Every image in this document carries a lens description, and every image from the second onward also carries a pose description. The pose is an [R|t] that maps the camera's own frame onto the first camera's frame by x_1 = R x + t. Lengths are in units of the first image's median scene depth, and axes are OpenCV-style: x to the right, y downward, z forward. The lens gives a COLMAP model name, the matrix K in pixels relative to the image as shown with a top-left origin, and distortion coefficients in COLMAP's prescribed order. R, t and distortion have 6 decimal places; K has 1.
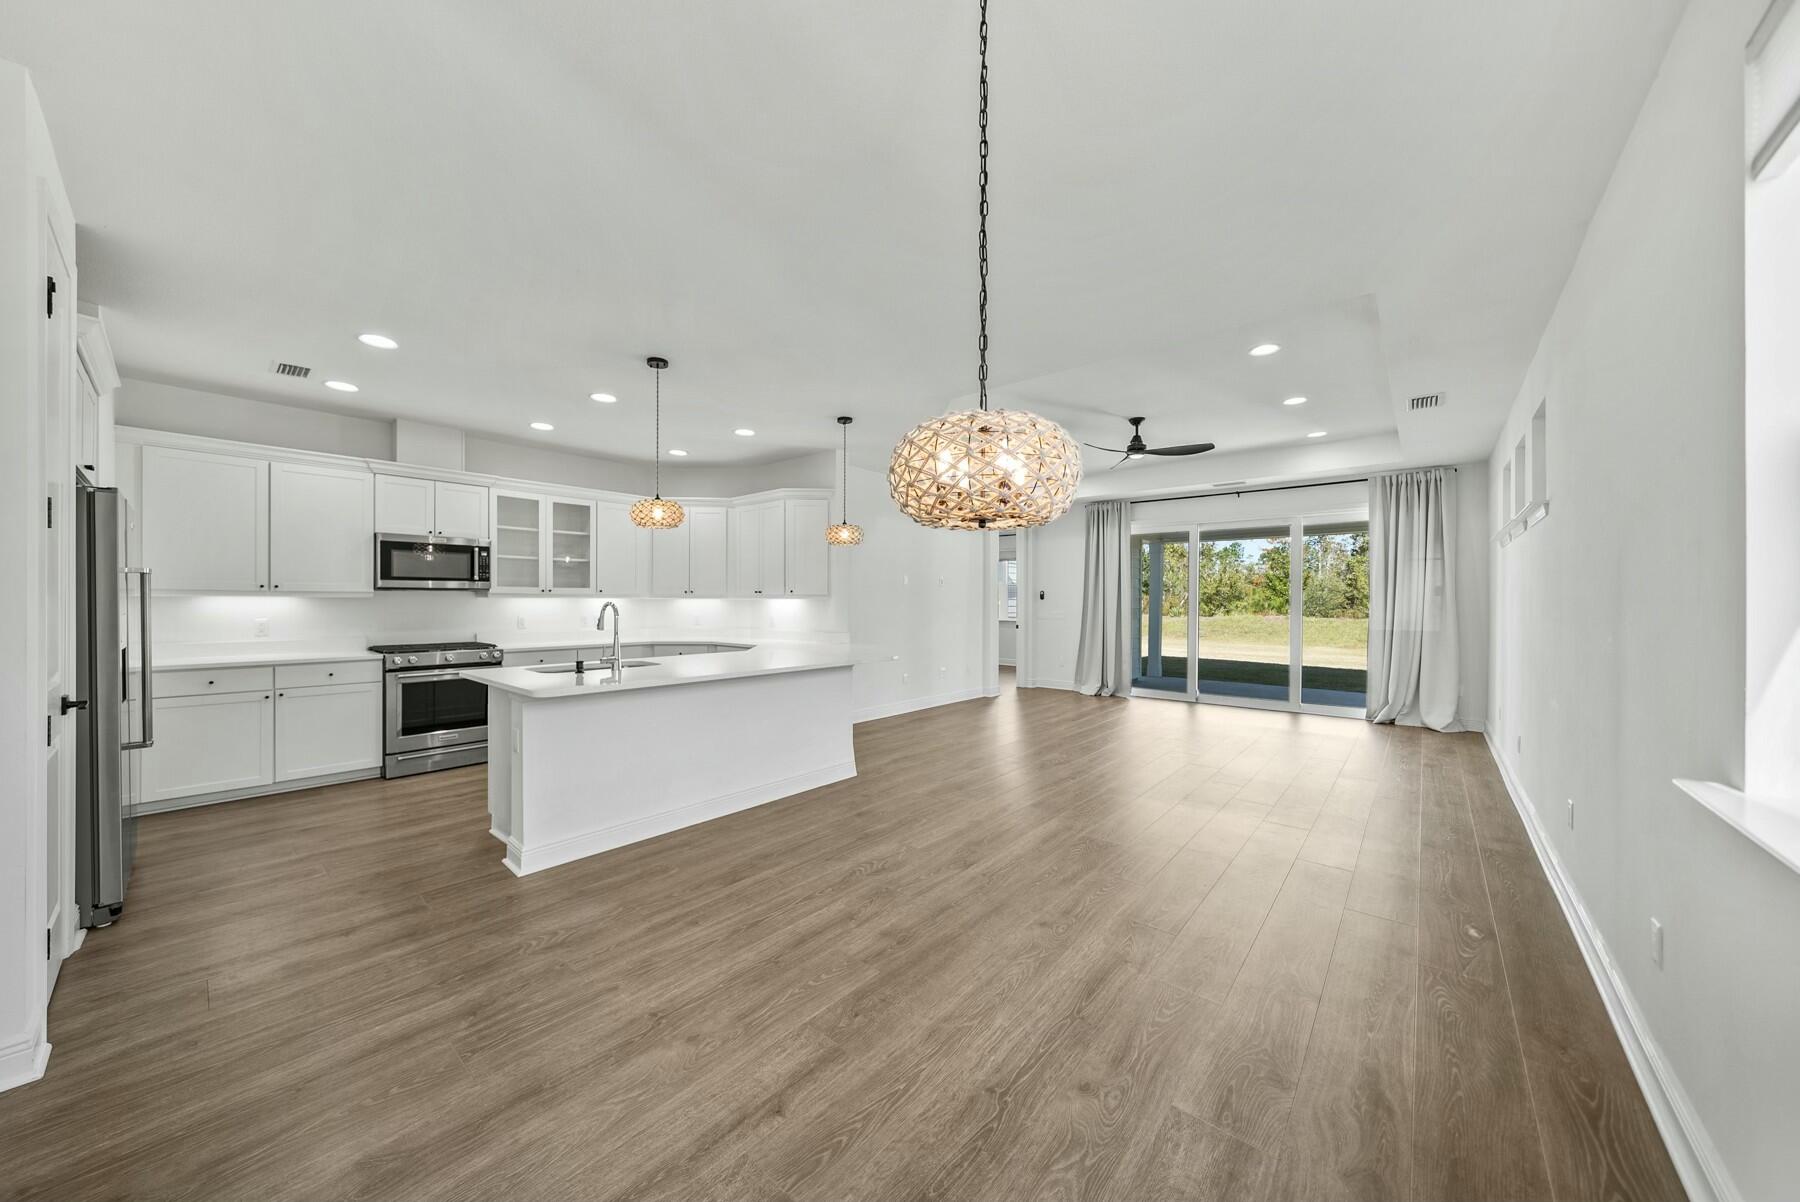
lens RADIAL K [[621.8, 0, 882.5], [0, 621.8, 605.3], [0, 0, 1]] dist [-0.001680, -0.000141]
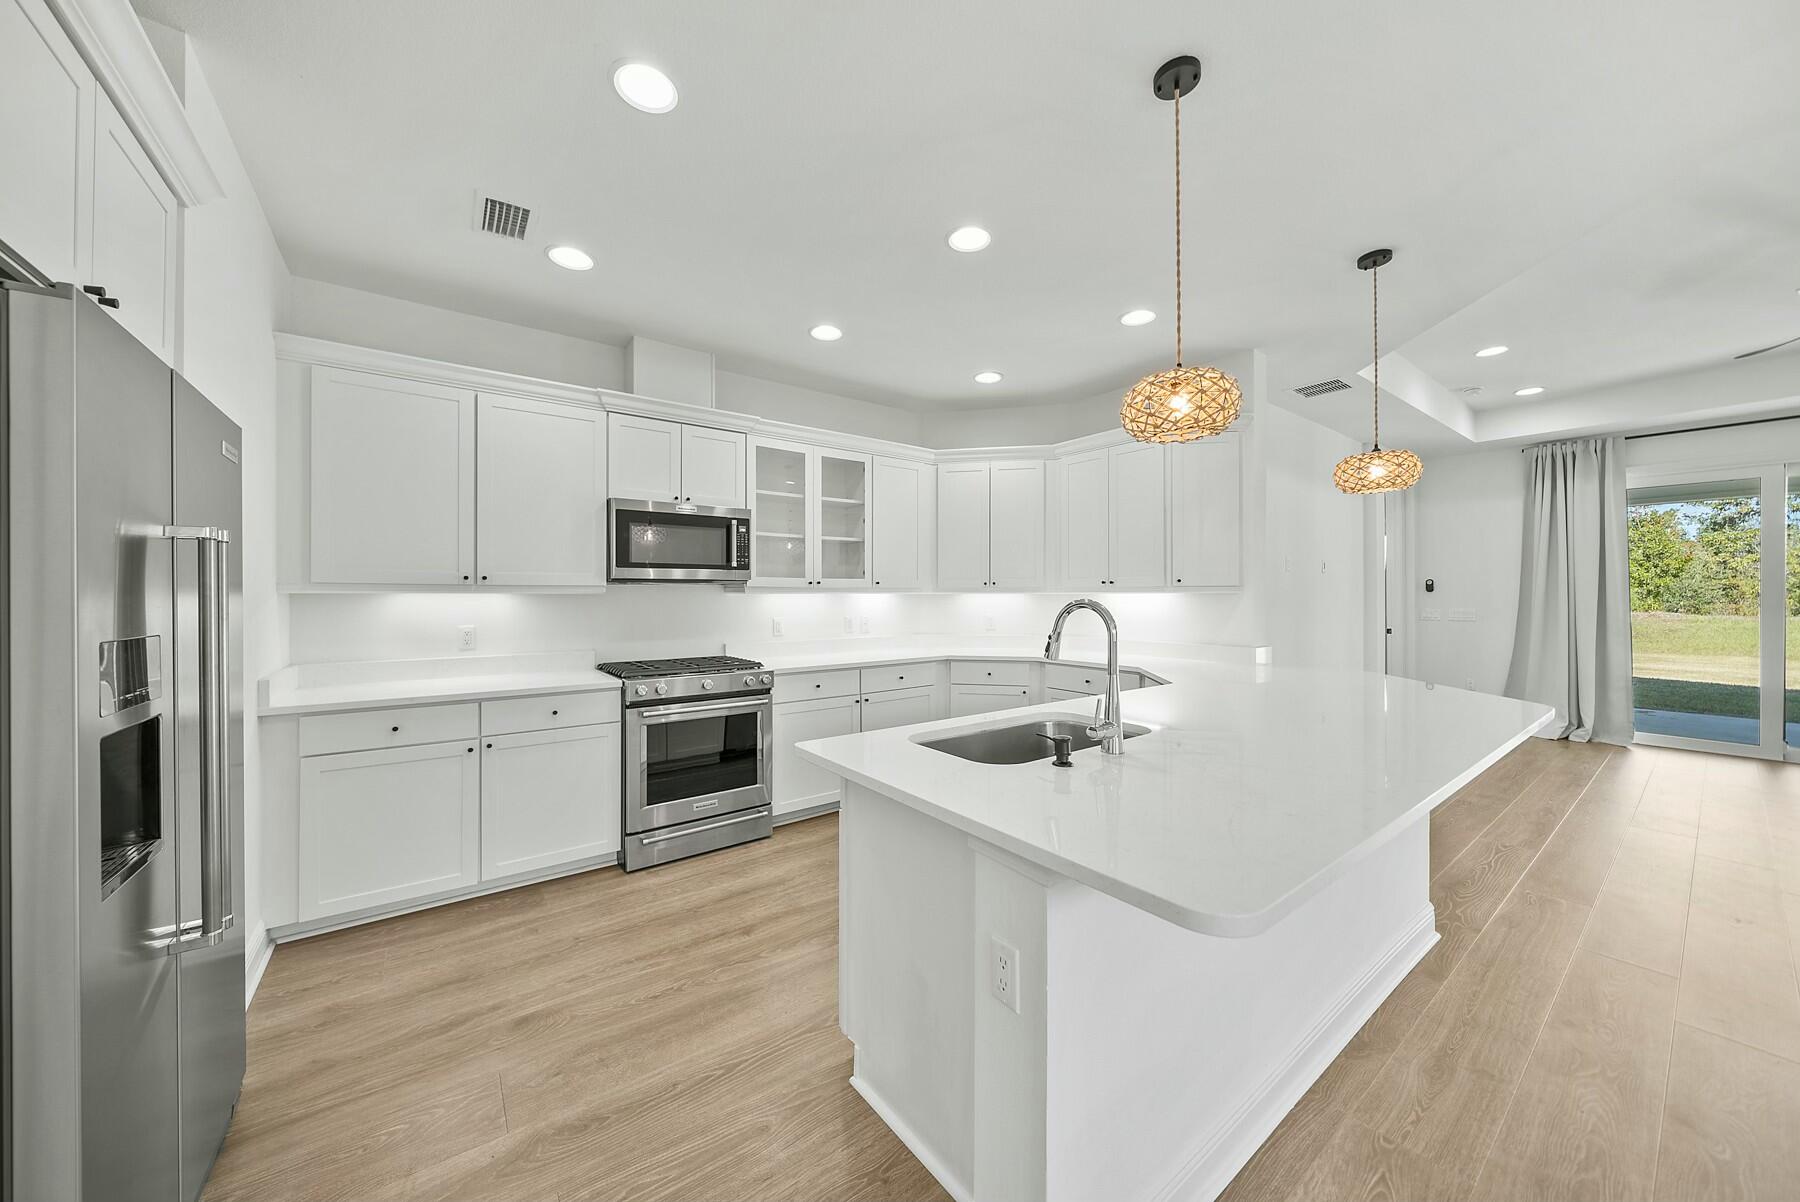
lens RADIAL K [[618.2, 0, 882.3], [0, 618.2, 596.3], [0, 0, 1]] dist [0.000138, -0.000008]
pose [[0.976465, -0.004407, -0.215630, -0.347341], [0.003293, 0.999979, -0.005527, -0.004644], [0.215650, 0.004687, 0.976459, 0.370846]]
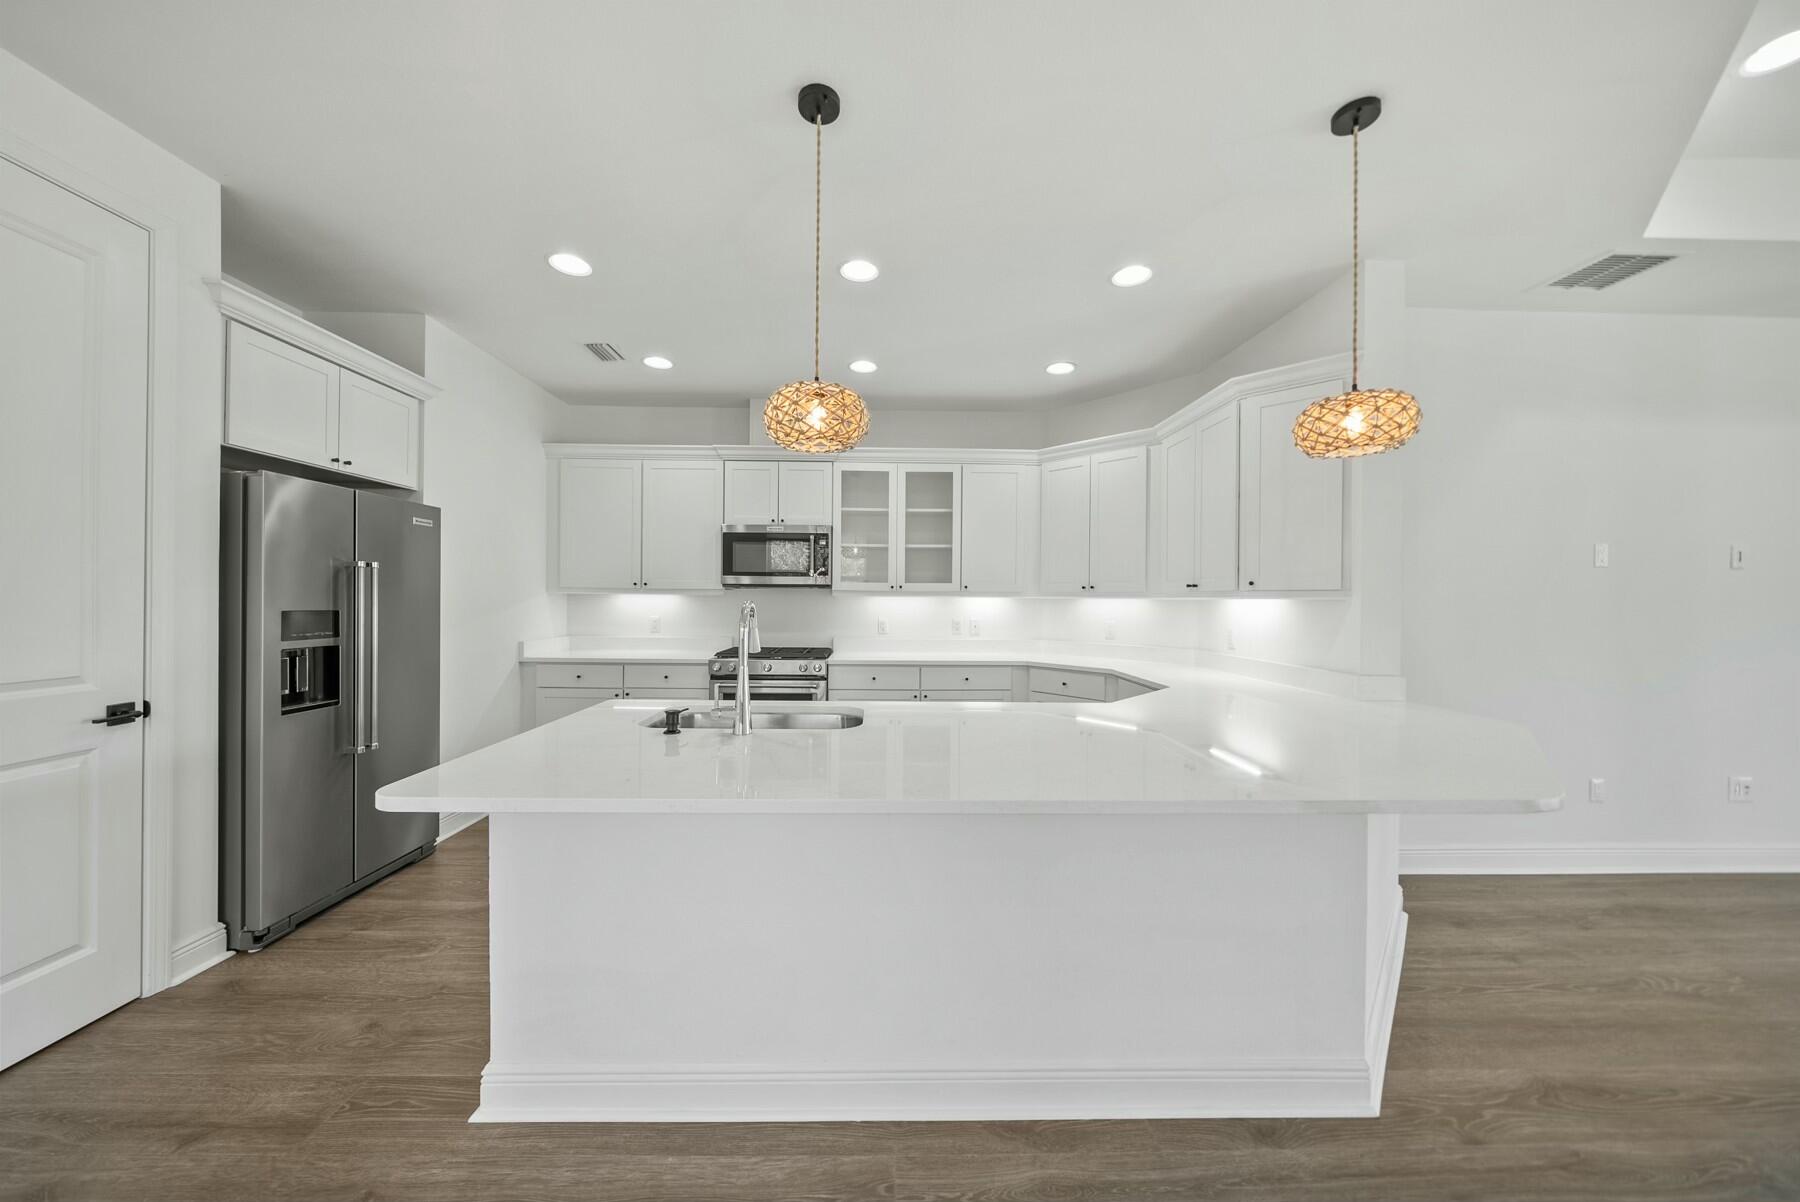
lens RADIAL K [[609.7, 0, 893.4], [0, 609.7, 602.0], [0, 0, 1]] dist [-0.001347, -0.000180]
pose [[0.676473, 0.006865, -0.736435, 0.019959], [-0.012043, 0.999926, -0.001742, -0.003591], [0.736369, 0.010047, 0.676506, 0.529215]]
